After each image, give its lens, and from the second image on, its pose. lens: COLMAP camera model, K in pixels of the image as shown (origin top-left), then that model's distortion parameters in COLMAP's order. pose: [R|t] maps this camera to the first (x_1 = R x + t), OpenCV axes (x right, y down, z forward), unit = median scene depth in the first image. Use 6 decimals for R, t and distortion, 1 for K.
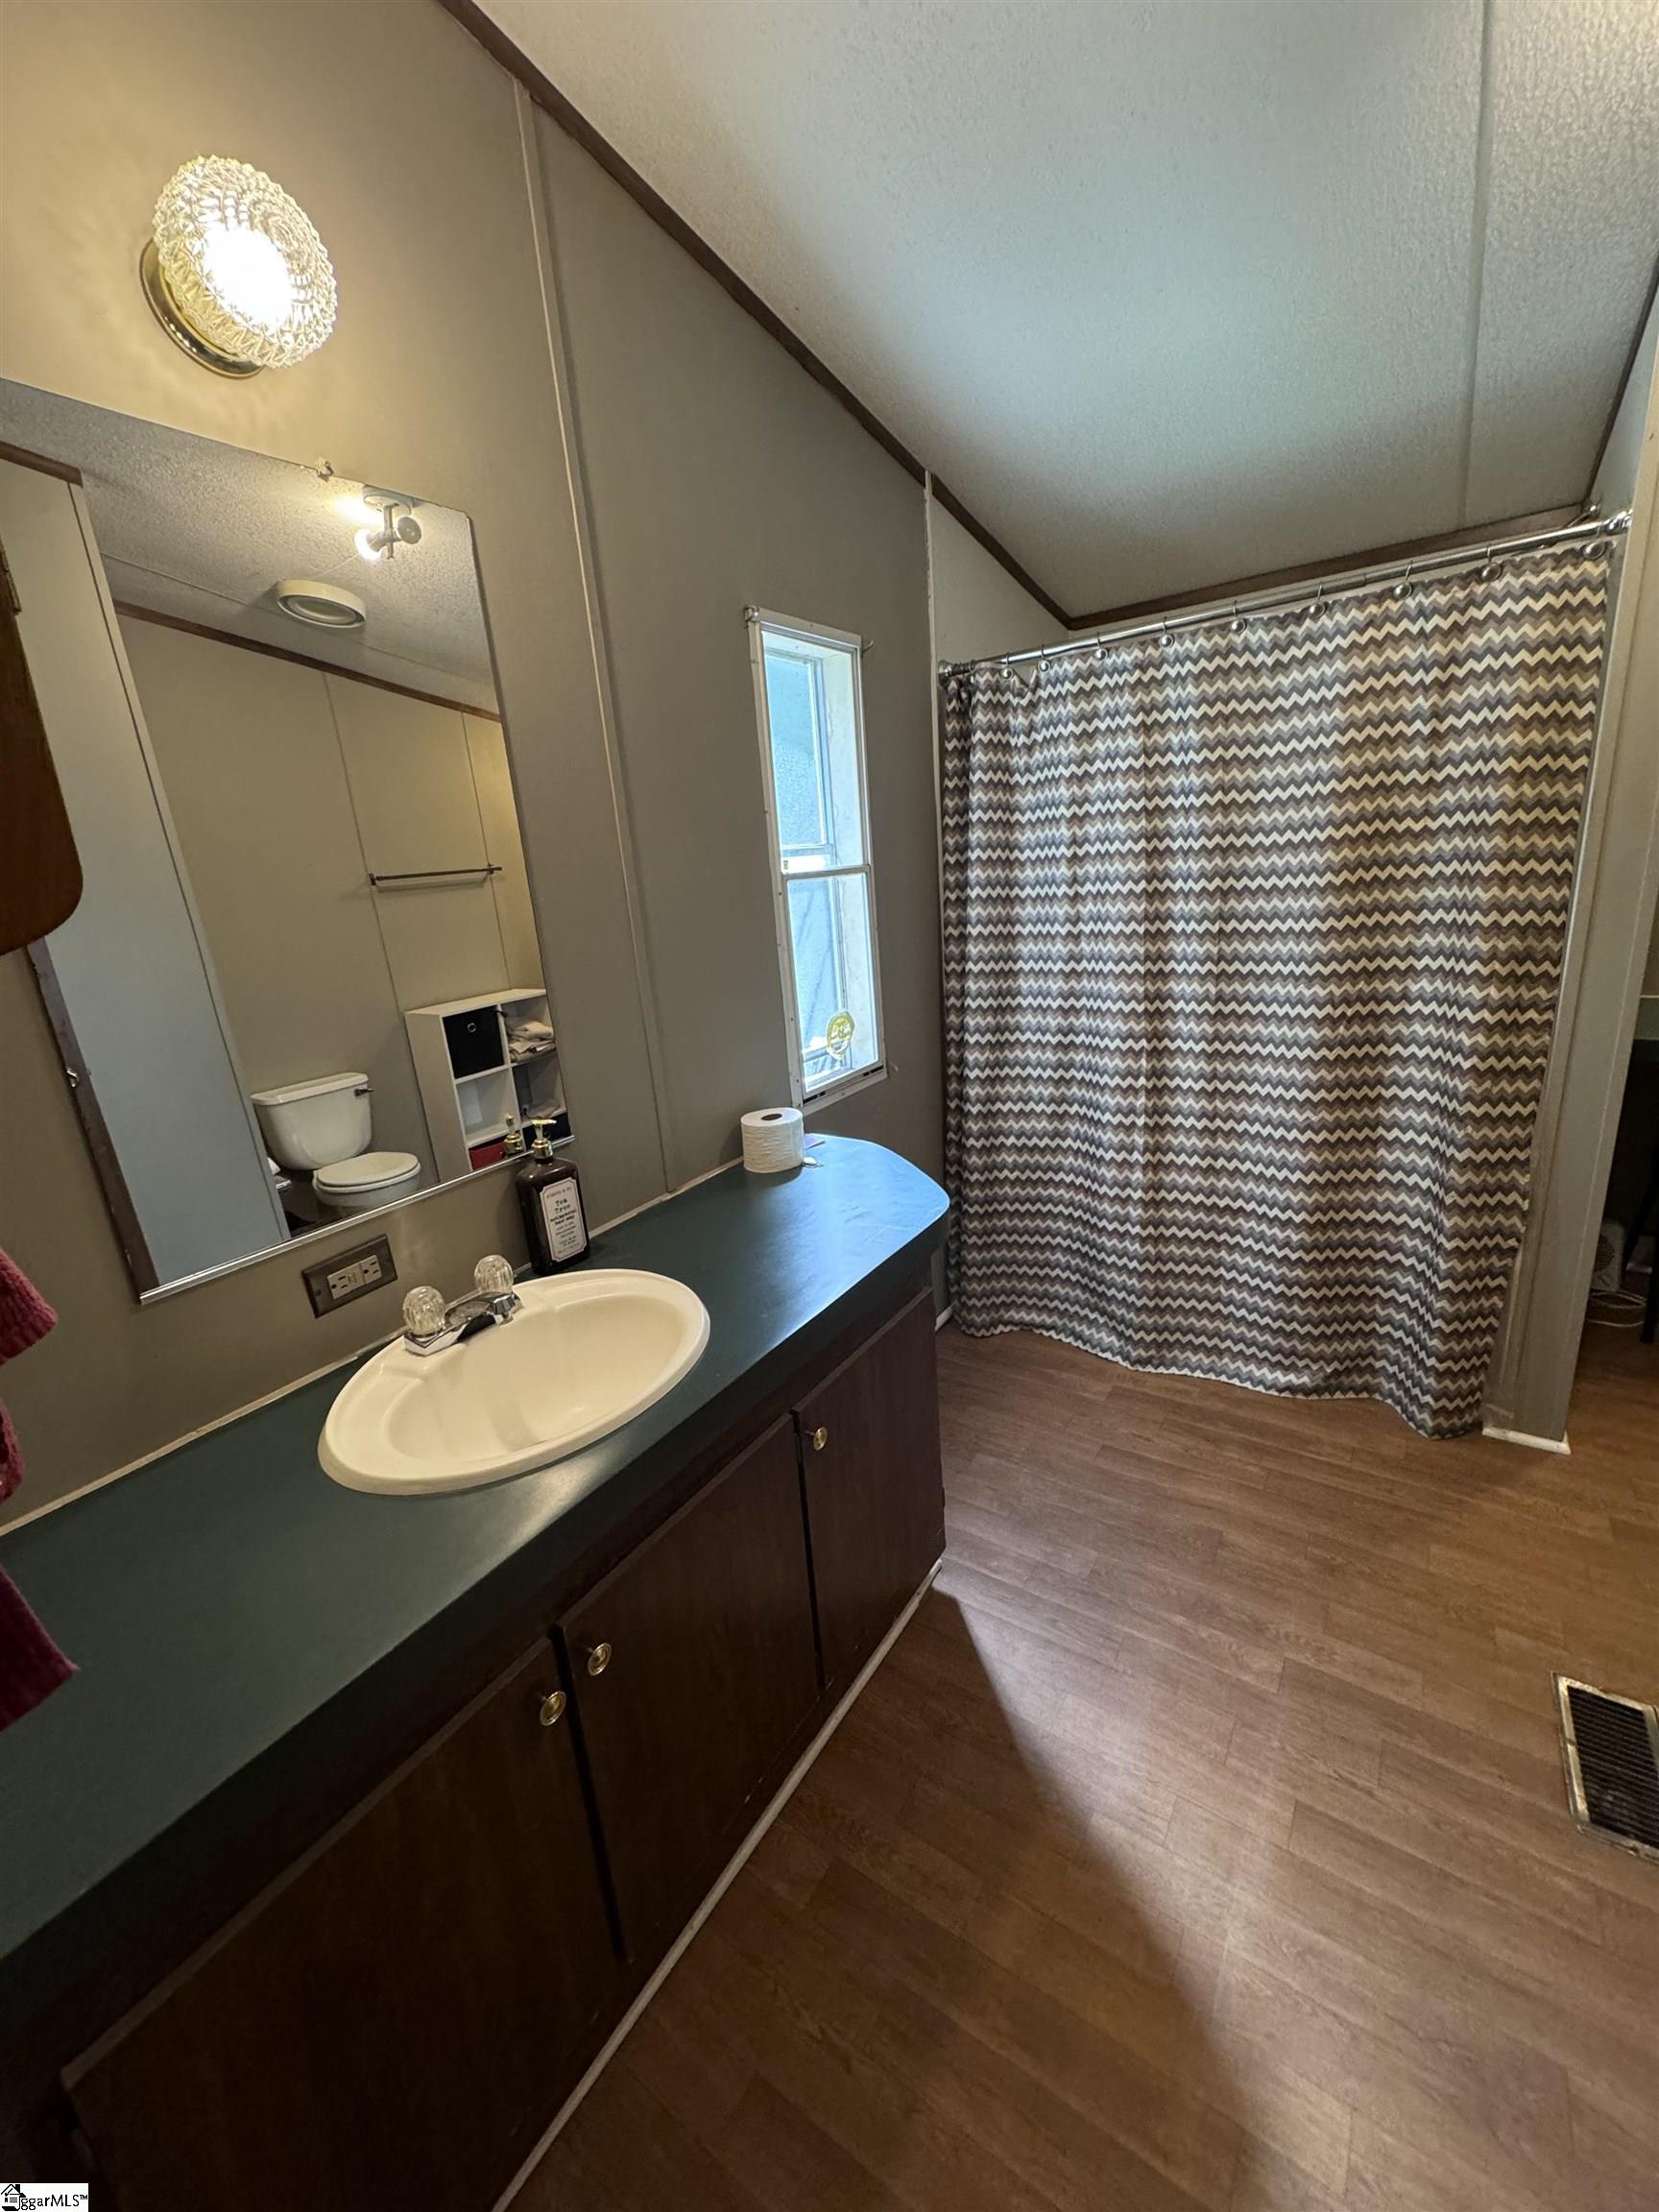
lens RADIAL K [[881.8, 0, 828.7], [0, 881.8, 1104.3], [0, 0, 1]] dist [-0.001844, 0.000390]
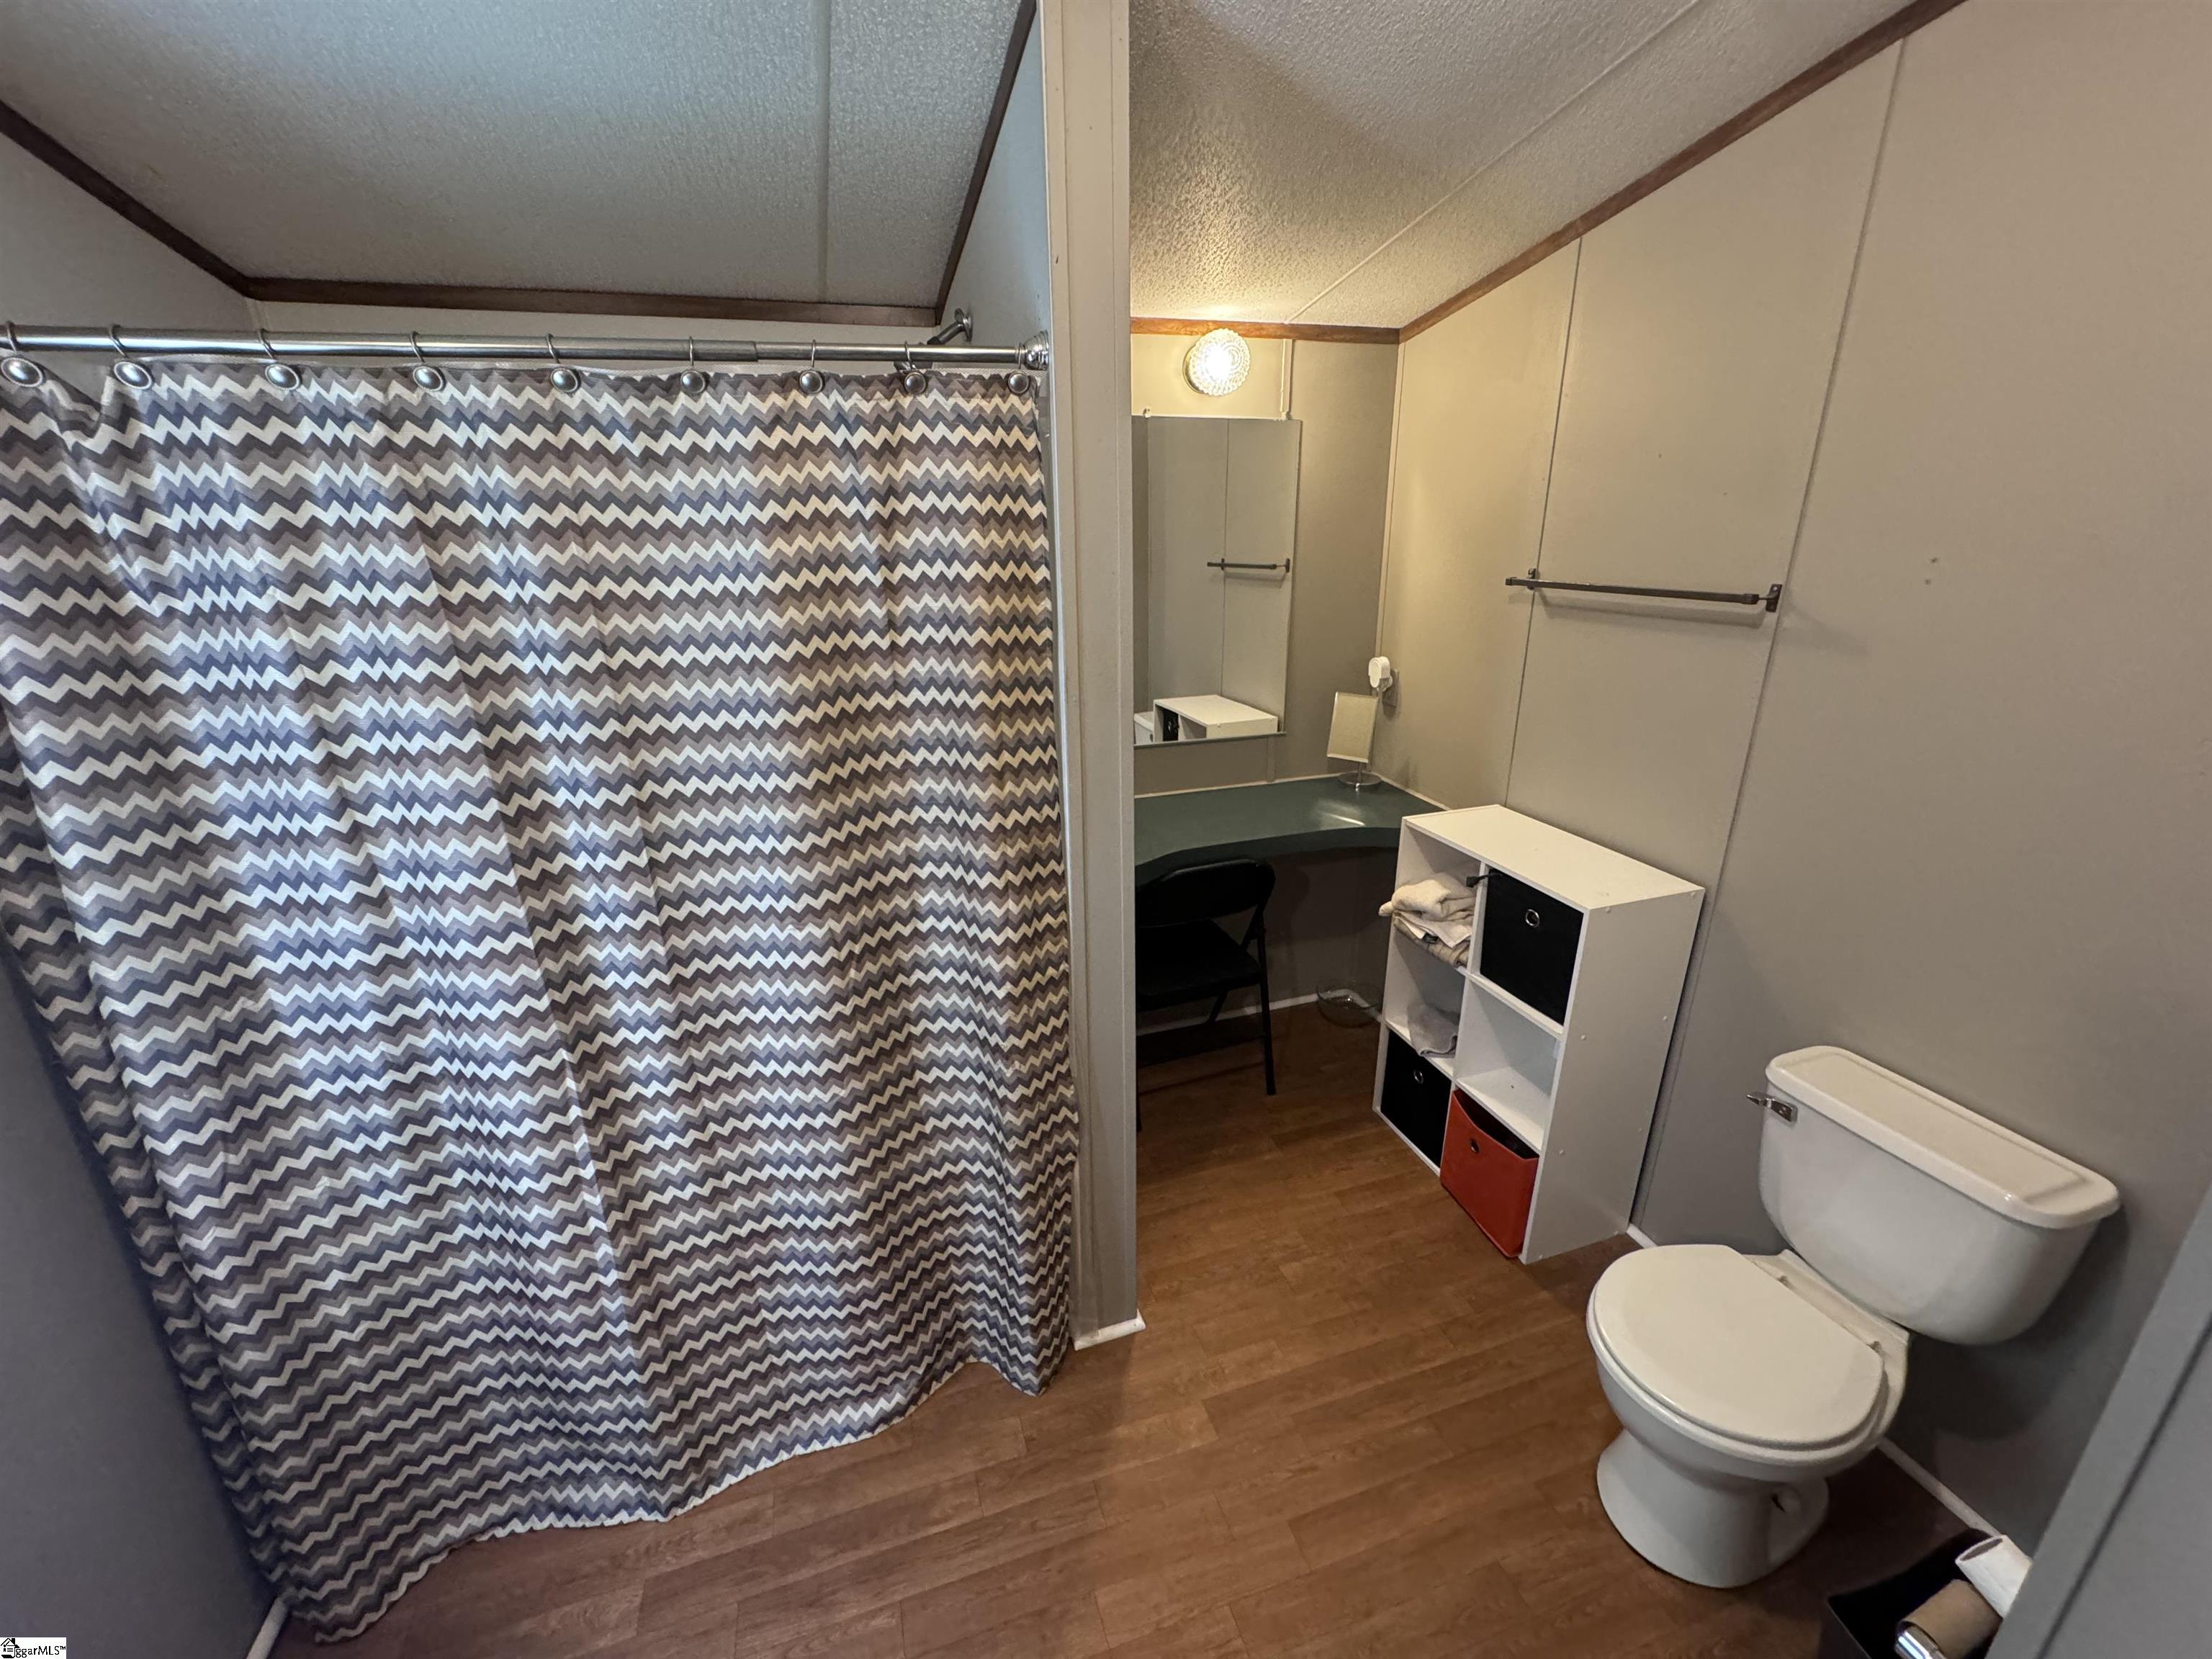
lens RADIAL K [[881.8, 0, 1100.6], [0, 881.8, 828.5], [0, 0, 1]] dist [-0.001844, 0.000390]
pose [[0.616913, -0.191408, 0.763401, 0.164722], [0.185003, 0.978064, 0.095728, -0.221024], [-0.764979, 0.082176, 0.638791, 0.346328]]
